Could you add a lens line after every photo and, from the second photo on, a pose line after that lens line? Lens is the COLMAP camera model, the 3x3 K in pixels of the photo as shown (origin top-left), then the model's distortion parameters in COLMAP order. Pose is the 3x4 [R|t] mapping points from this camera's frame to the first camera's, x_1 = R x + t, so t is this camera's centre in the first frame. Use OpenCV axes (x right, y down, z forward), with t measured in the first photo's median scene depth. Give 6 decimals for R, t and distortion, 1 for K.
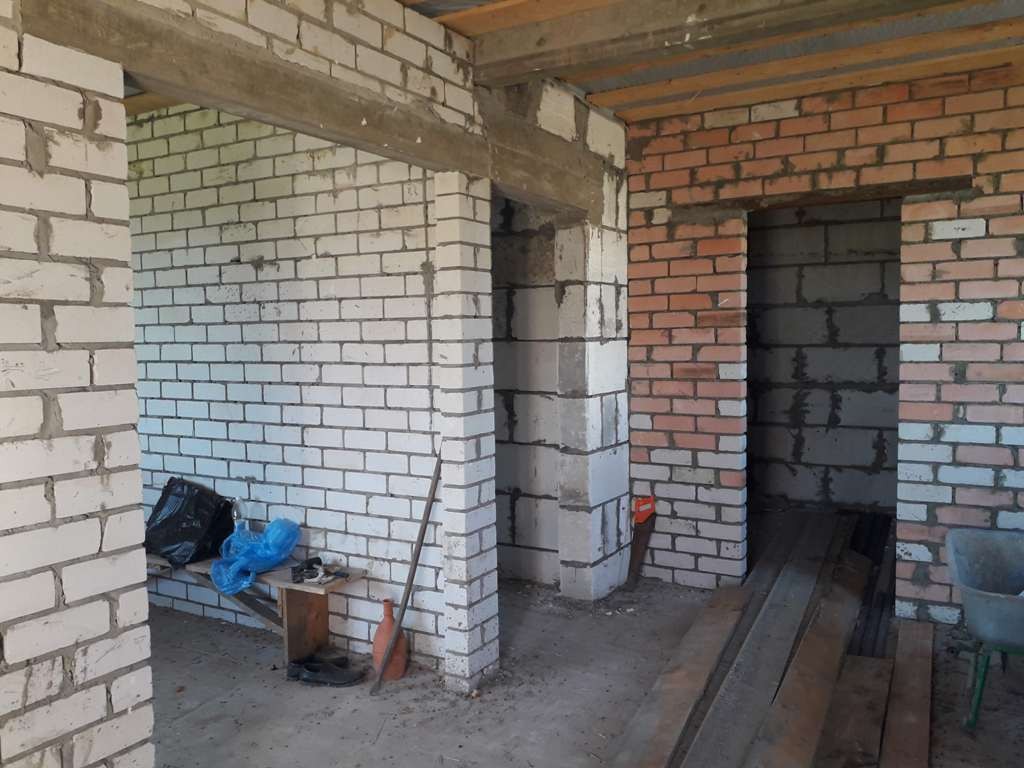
lens RADIAL K [[802.7, 0, 512.0], [0, 802.7, 384.0], [0, 0, 1]] dist [0.081158, -0.147290]
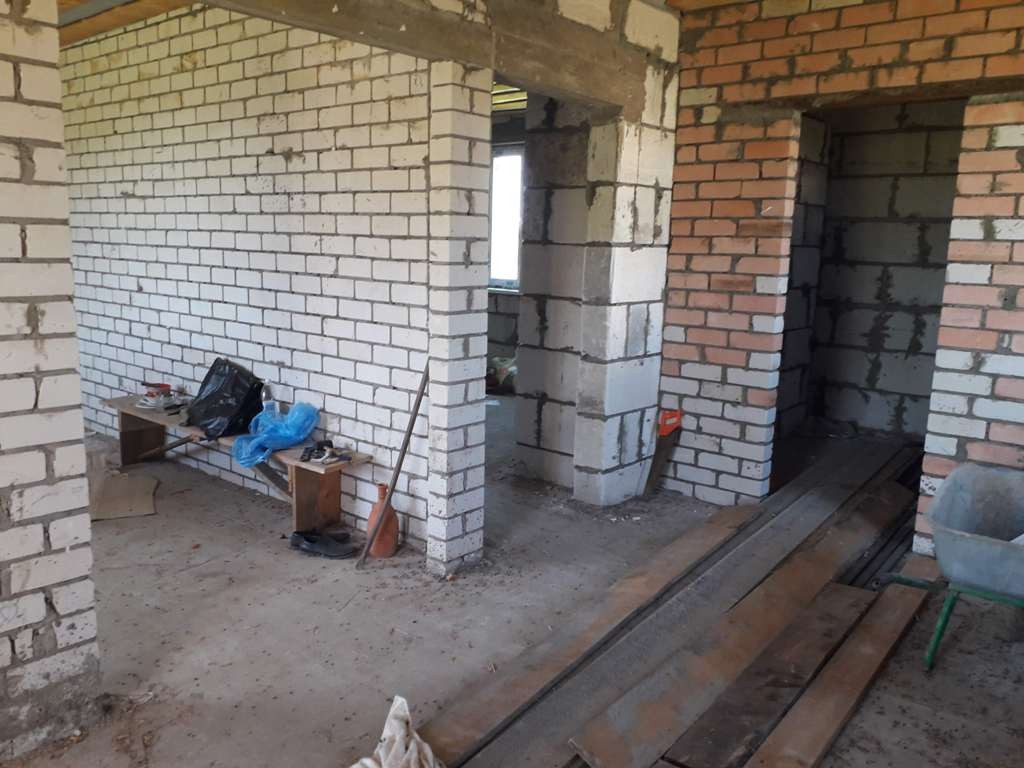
lens RADIAL K [[802.7, 0, 512.0], [0, 802.7, 384.0], [0, 0, 1]] dist [0.081158, -0.147290]
pose [[0.984580, 0.070249, -0.160212, 0.151371], [-0.051794, 0.991828, 0.116593, 0.004679], [0.167093, -0.106497, 0.980173, 0.008869]]
